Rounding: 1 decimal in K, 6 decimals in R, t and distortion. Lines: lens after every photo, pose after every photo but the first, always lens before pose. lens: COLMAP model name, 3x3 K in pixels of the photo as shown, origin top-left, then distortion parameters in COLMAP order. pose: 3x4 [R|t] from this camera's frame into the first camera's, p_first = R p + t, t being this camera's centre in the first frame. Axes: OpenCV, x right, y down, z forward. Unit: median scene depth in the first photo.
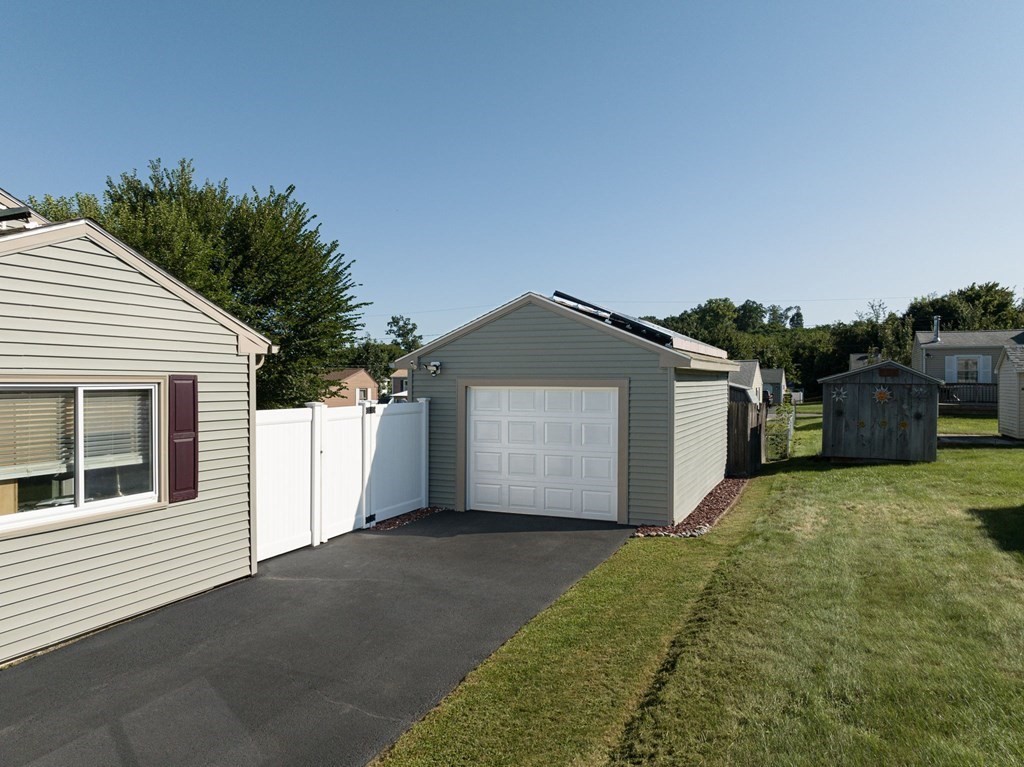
lens RADIAL K [[717.9, 0, 512.0], [0, 717.9, 383.5], [0, 0, 1]] dist [-0.001376, 0.003414]
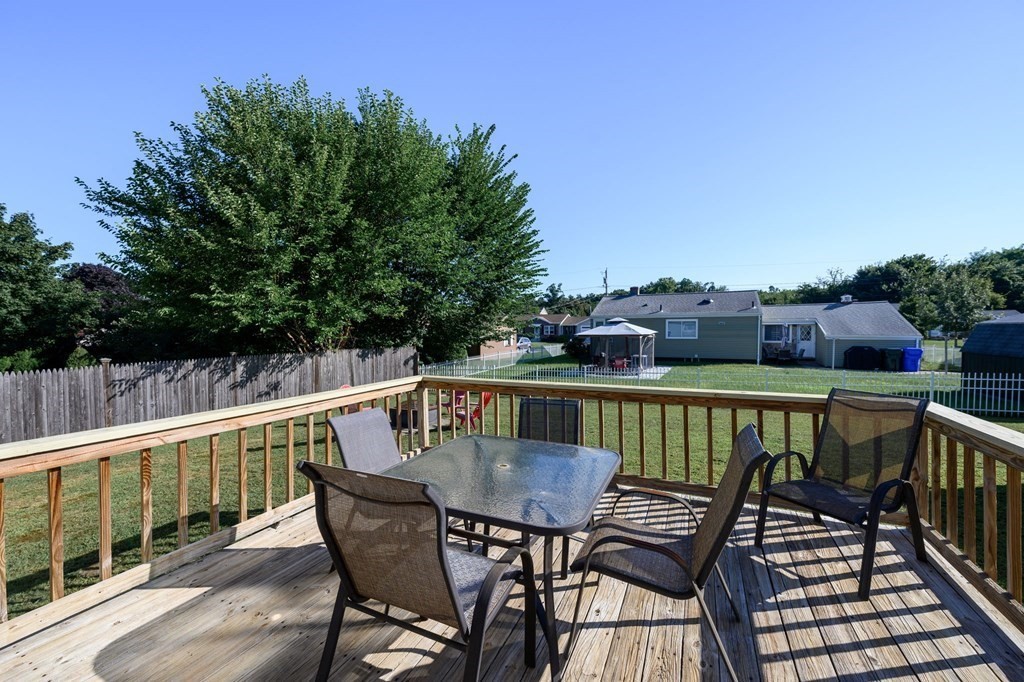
lens RADIAL K [[405.8, 0, 512.0], [0, 405.8, 341.0], [0, 0, 1]] dist [-0.001662, -0.000134]
pose [[0.998992, -0.005716, -0.044523, -0.259123], [0.006876, 0.999640, 0.025931, 0.011788], [0.044359, -0.026211, 0.998672, 0.429469]]
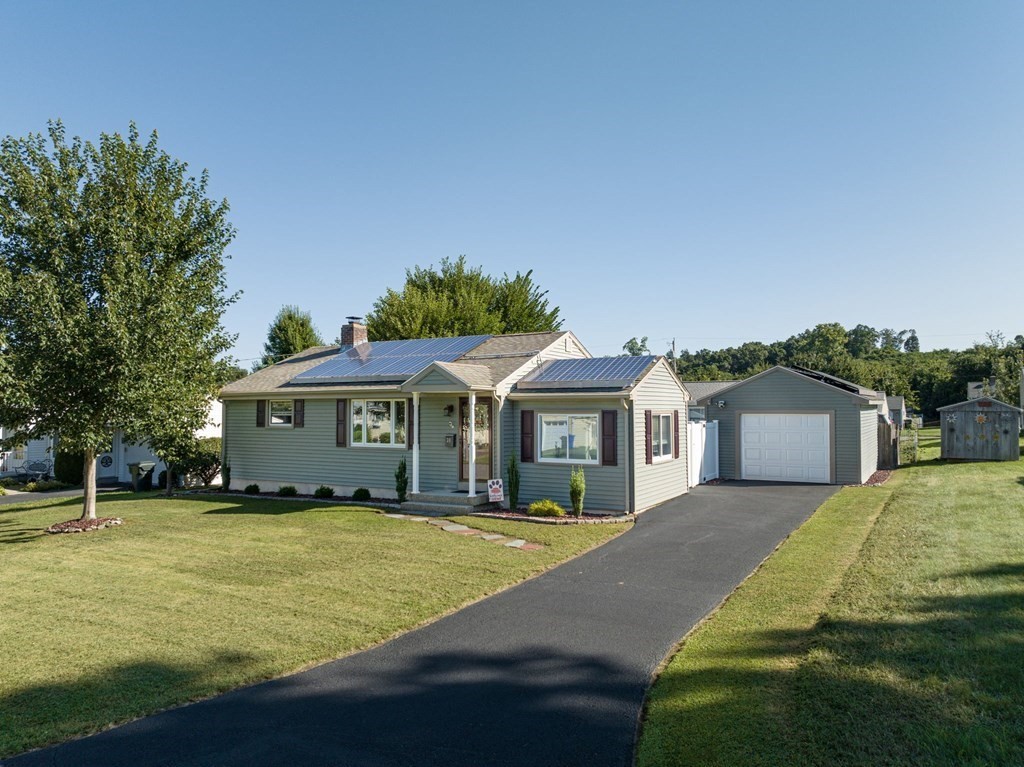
lens RADIAL K [[717.9, 0, 512.0], [0, 717.9, 383.5], [0, 0, 1]] dist [-0.001376, 0.003414]
pose [[0.991390, -0.008040, -0.130695, -0.164079], [0.003269, 0.999322, -0.036673, -0.003348], [0.130901, 0.035930, 0.990744, -0.384879]]
